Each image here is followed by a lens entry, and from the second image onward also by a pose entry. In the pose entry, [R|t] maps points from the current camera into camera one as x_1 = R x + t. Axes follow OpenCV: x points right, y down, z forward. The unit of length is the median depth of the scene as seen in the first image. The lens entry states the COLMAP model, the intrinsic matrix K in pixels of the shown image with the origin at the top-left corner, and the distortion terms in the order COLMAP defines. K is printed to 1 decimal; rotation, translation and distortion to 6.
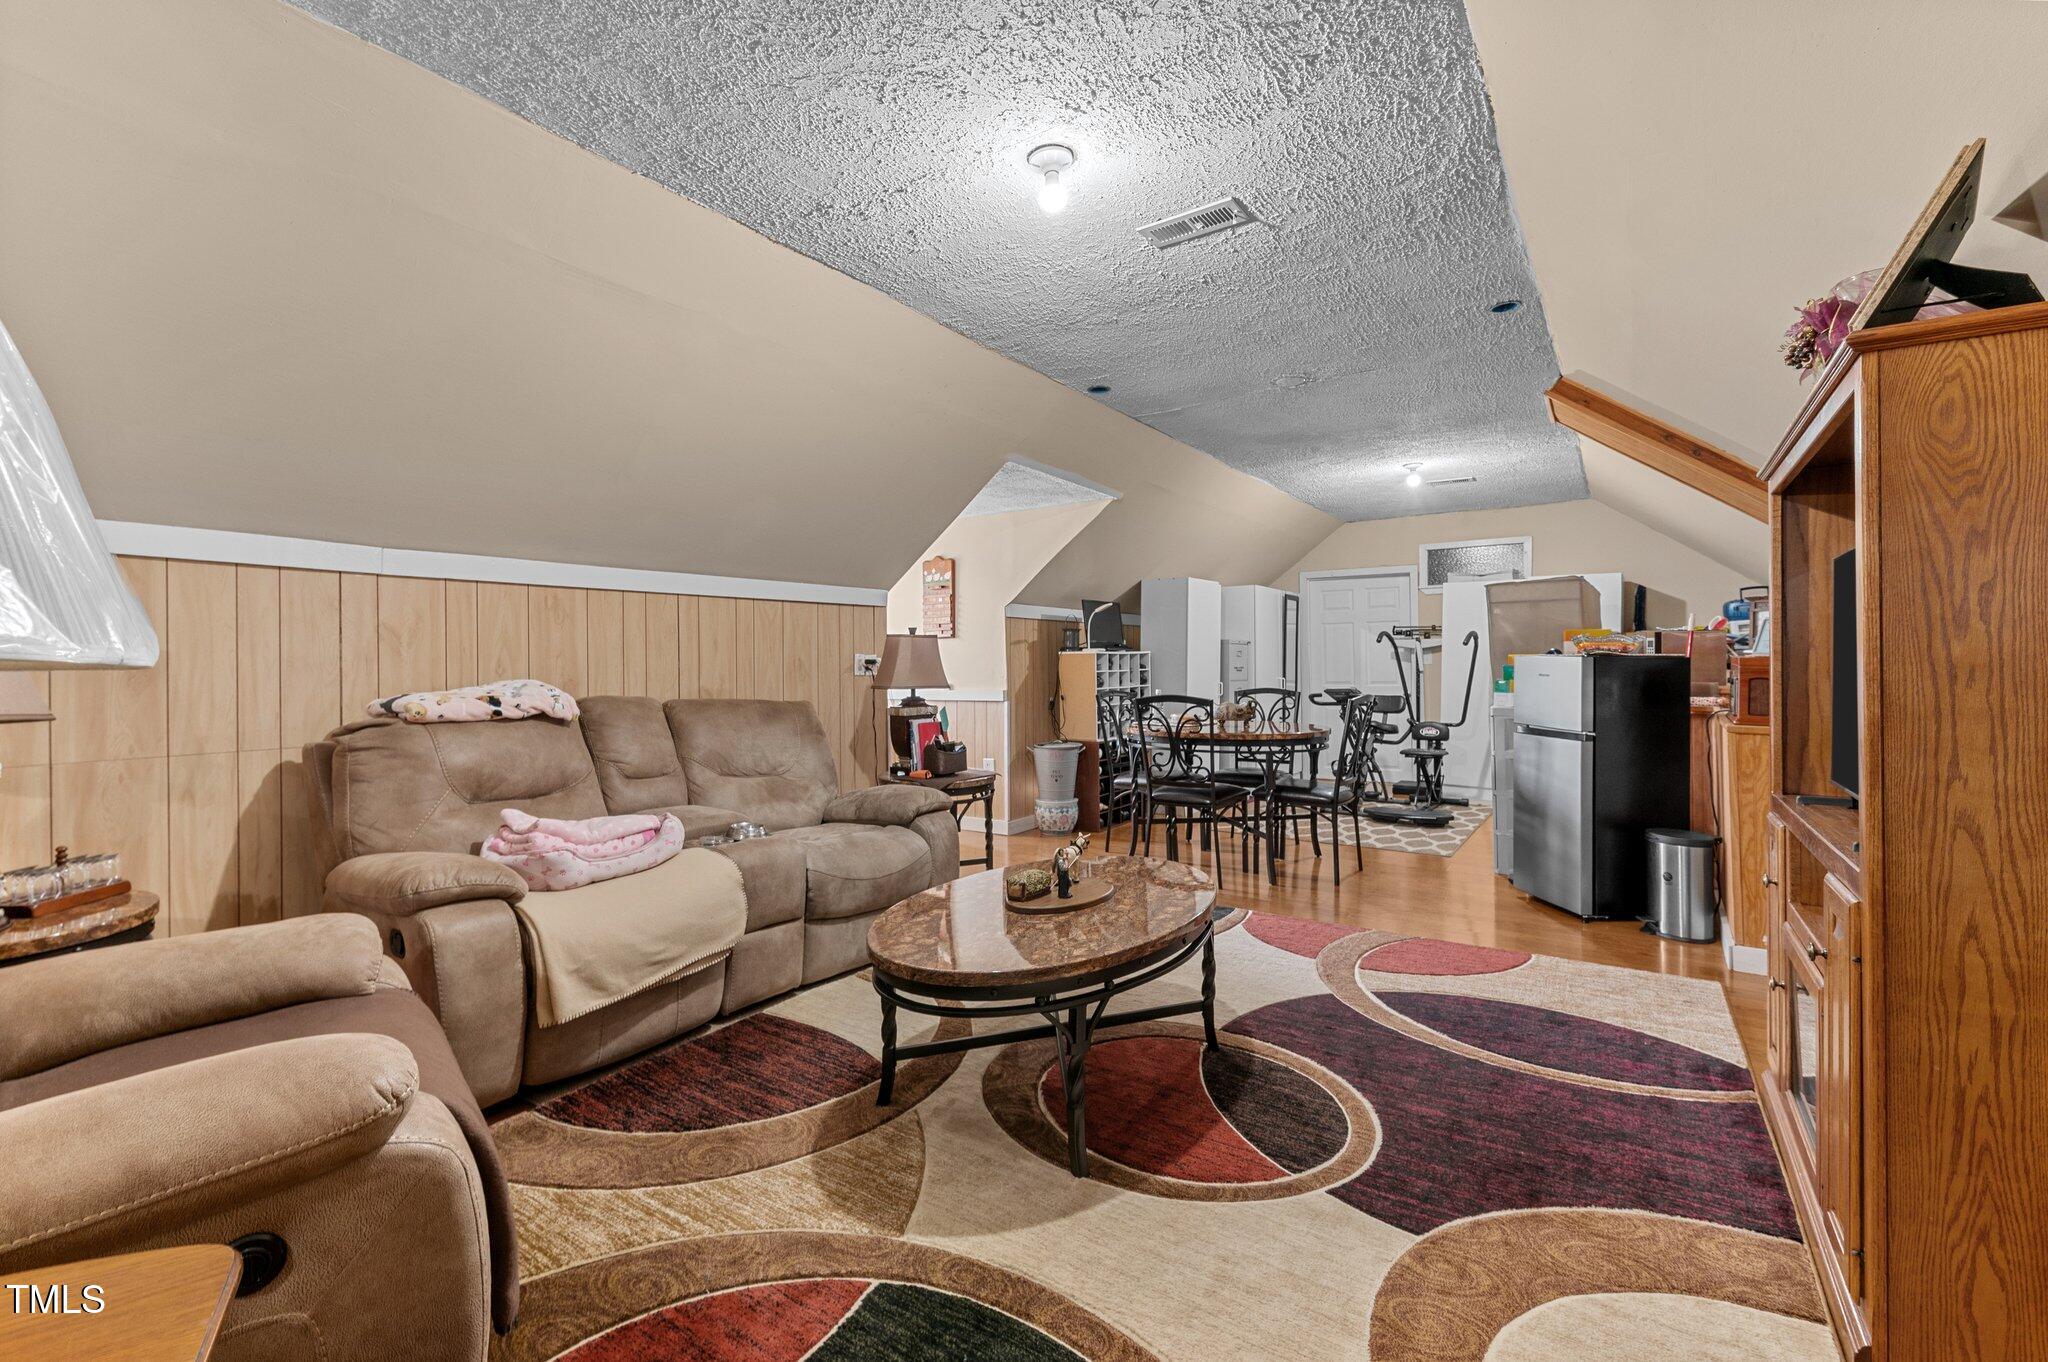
lens RADIAL K [[877.3, 0, 1029.2], [0, 877.3, 675.3], [0, 0, 1]] dist [0.024164, -0.001194]
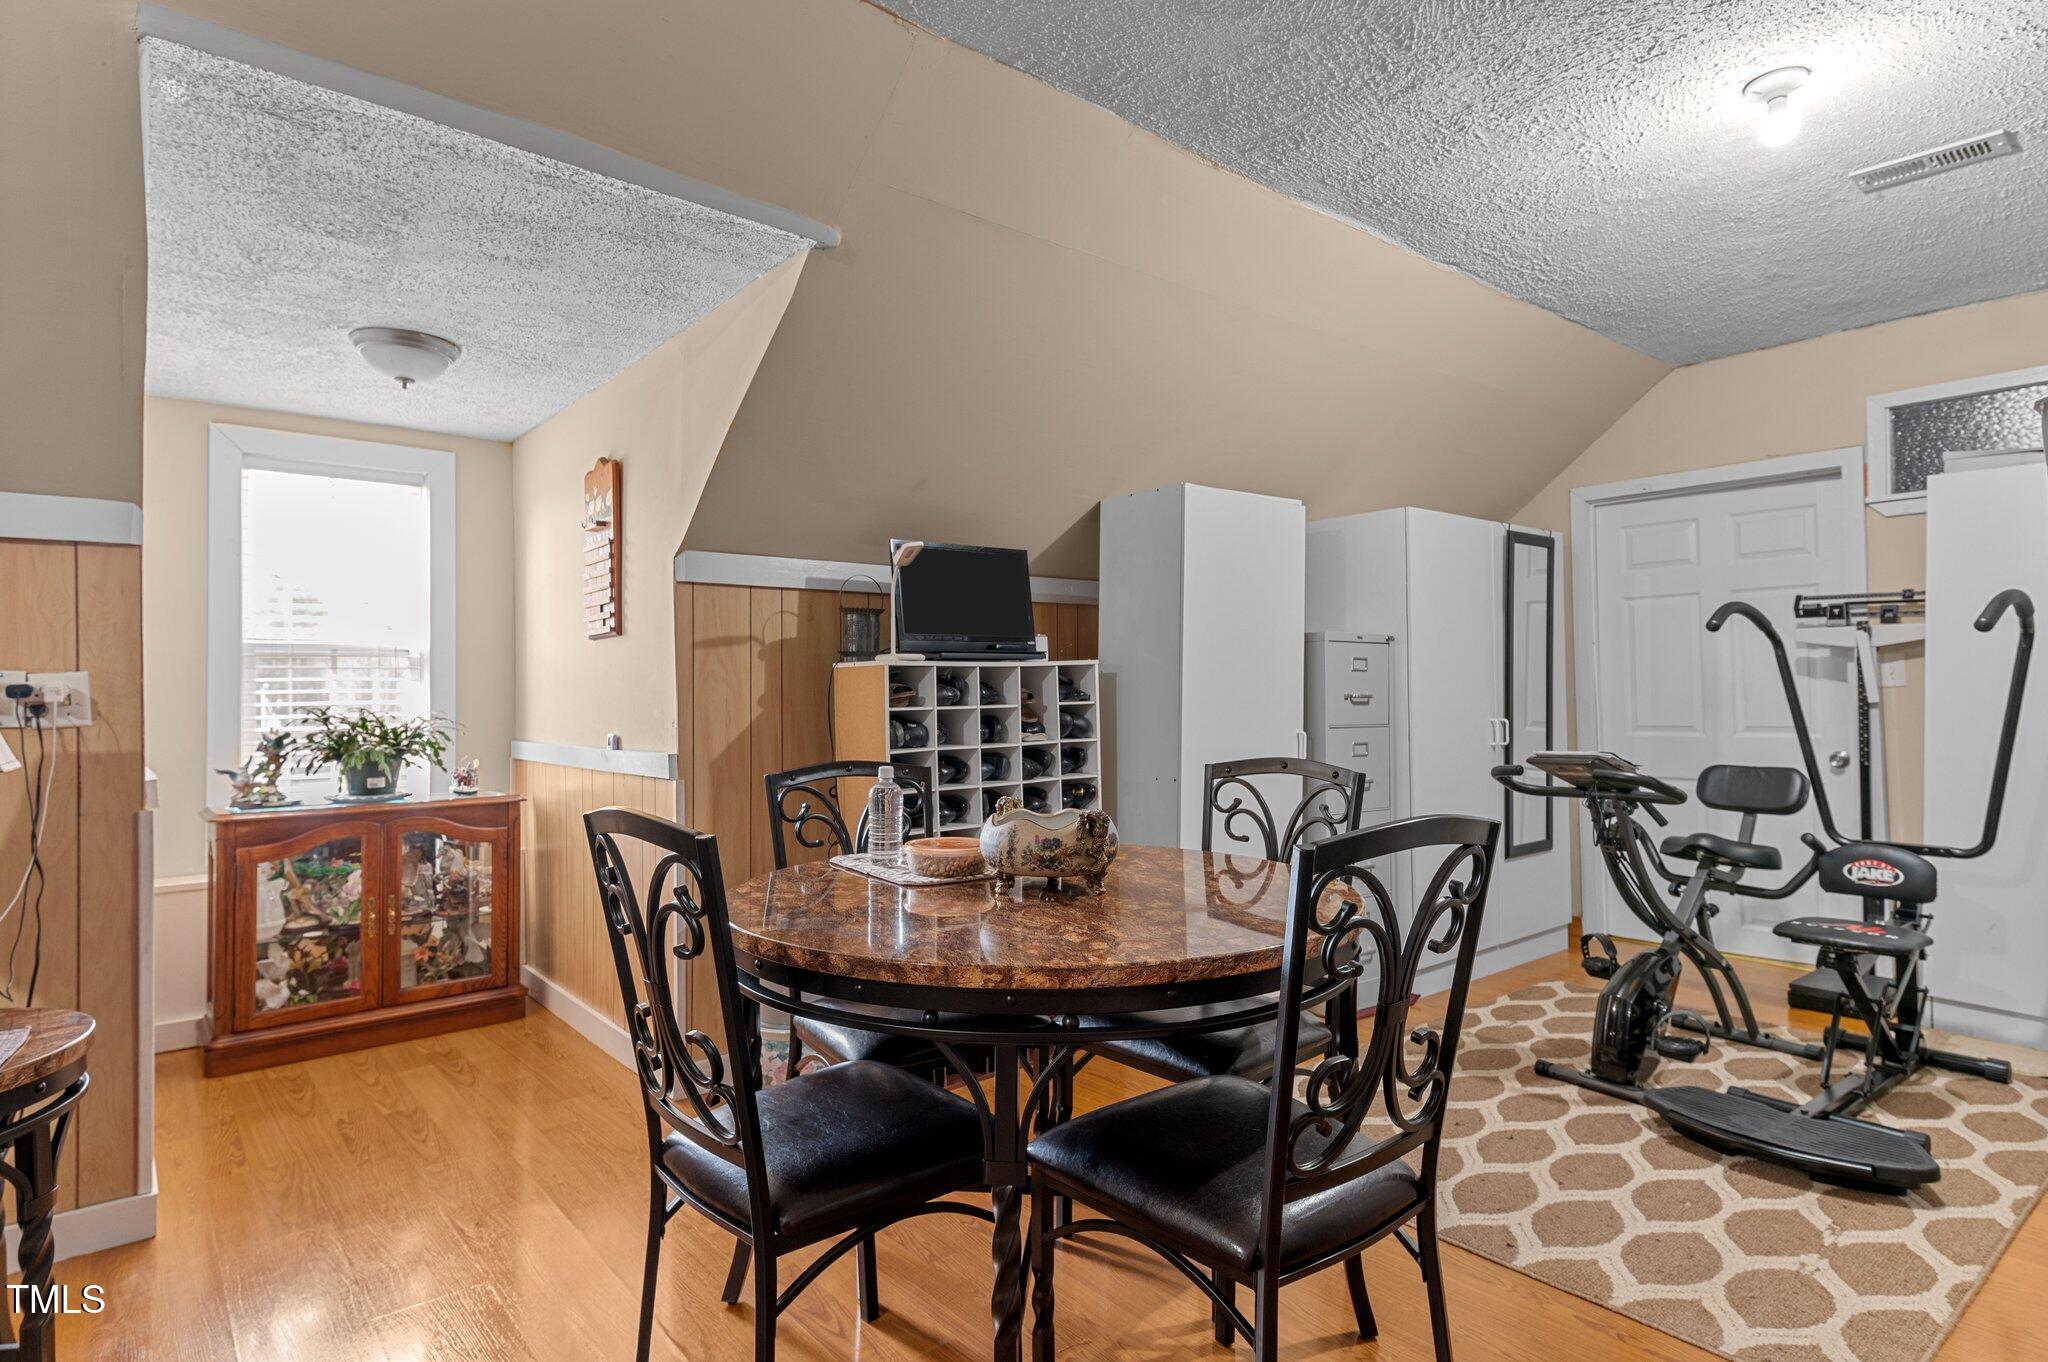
lens RADIAL K [[1098.0, 0, 1025.6], [0, 1098.0, 695.1], [0, 0, 1]] dist [0.018726, 0.000341]
pose [[0.959920, -0.003600, -0.280250, 0.239340], [0.001322, 0.999965, -0.008316, -0.005769], [0.280270, 0.007612, 0.959891, 0.447896]]
